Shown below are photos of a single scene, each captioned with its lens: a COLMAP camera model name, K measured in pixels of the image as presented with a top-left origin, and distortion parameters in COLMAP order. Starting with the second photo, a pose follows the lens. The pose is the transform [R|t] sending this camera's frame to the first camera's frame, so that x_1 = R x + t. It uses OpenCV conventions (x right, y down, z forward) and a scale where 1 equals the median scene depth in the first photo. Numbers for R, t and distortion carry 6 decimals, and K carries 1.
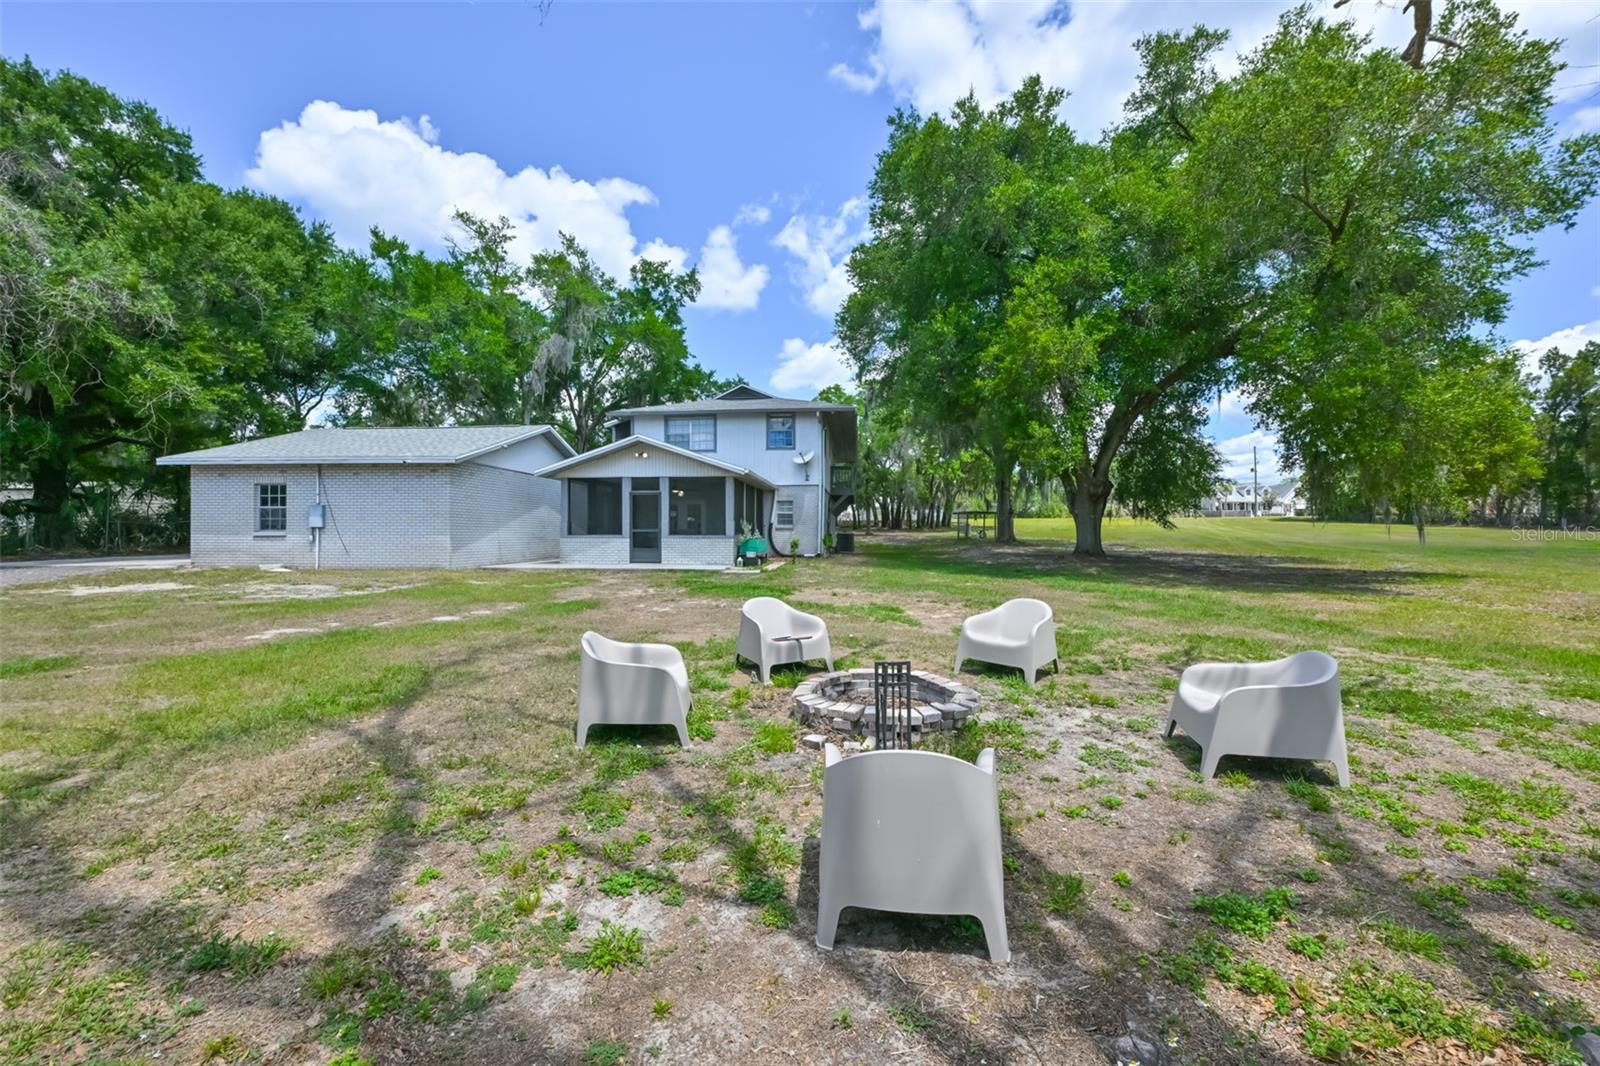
lens RADIAL K [[639.4, 0, 800.0], [0, 639.4, 533.0], [0, 0, 1]] dist [0.001187, 0.000032]
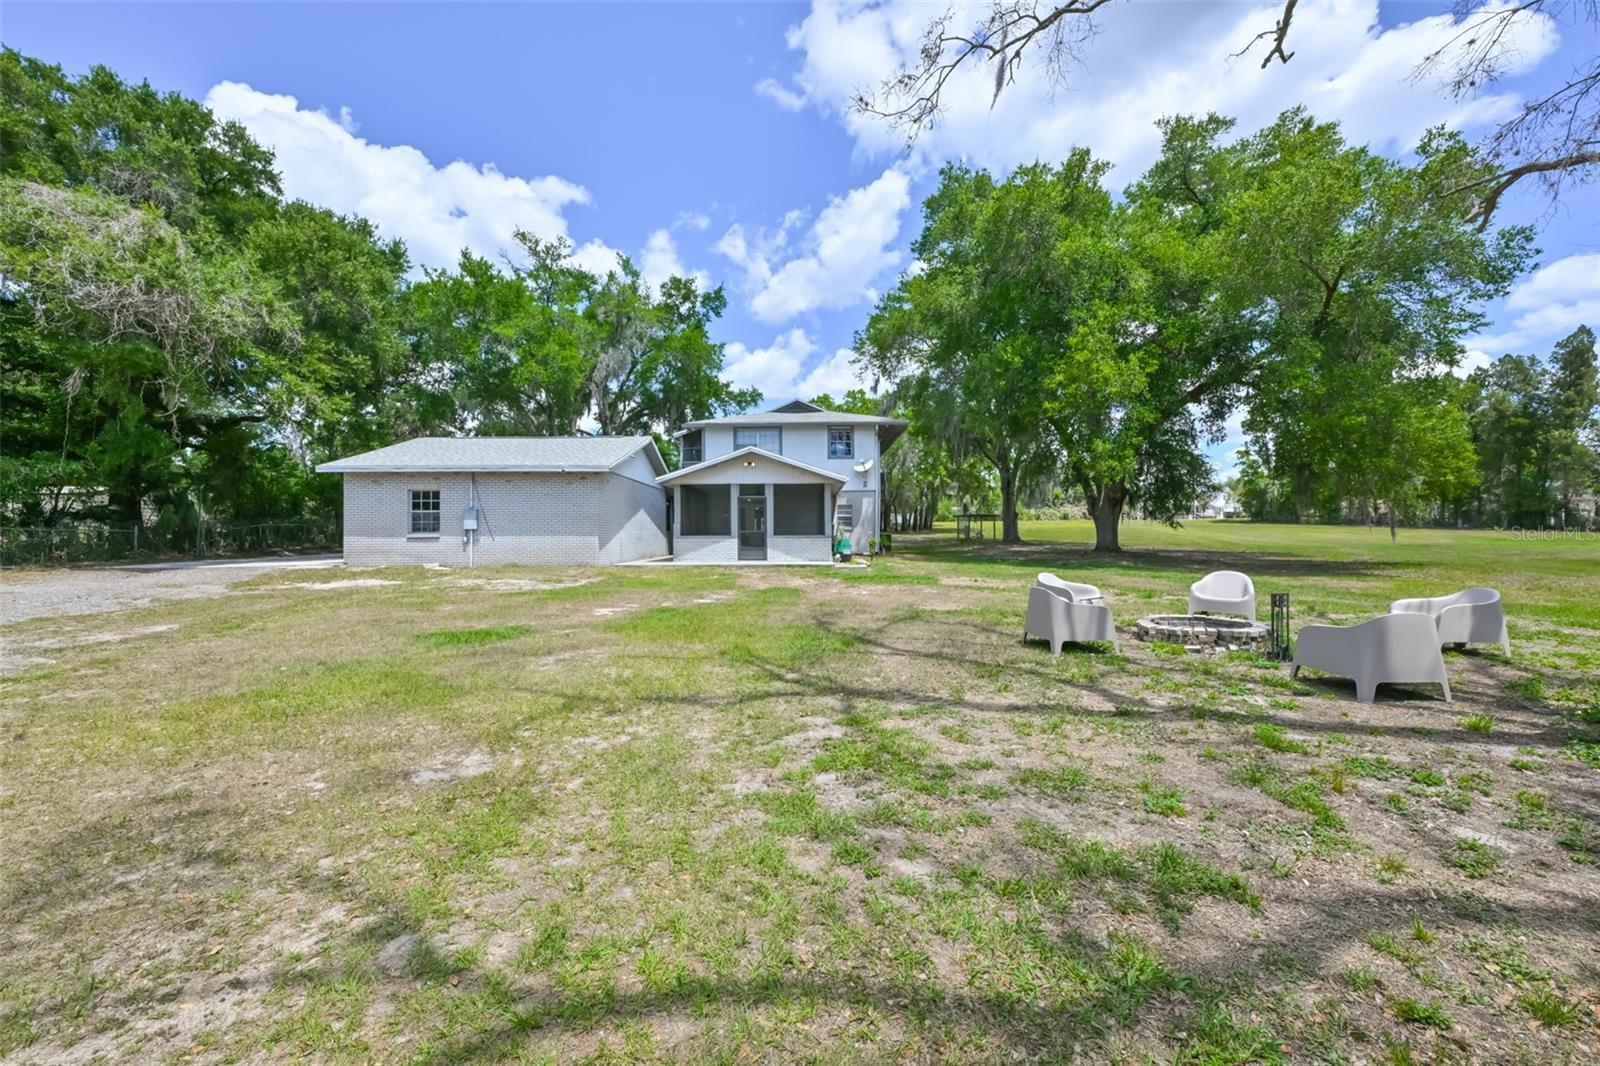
lens RADIAL K [[637.2, 0, 803.1], [0, 637.2, 527.5], [0, 0, 1]] dist [0.001709, 0.000254]
pose [[0.996233, -0.004172, 0.086618, -0.243284], [0.005411, 0.999886, -0.014076, 0.005156], [-0.086549, 0.014491, 0.996142, -0.119991]]
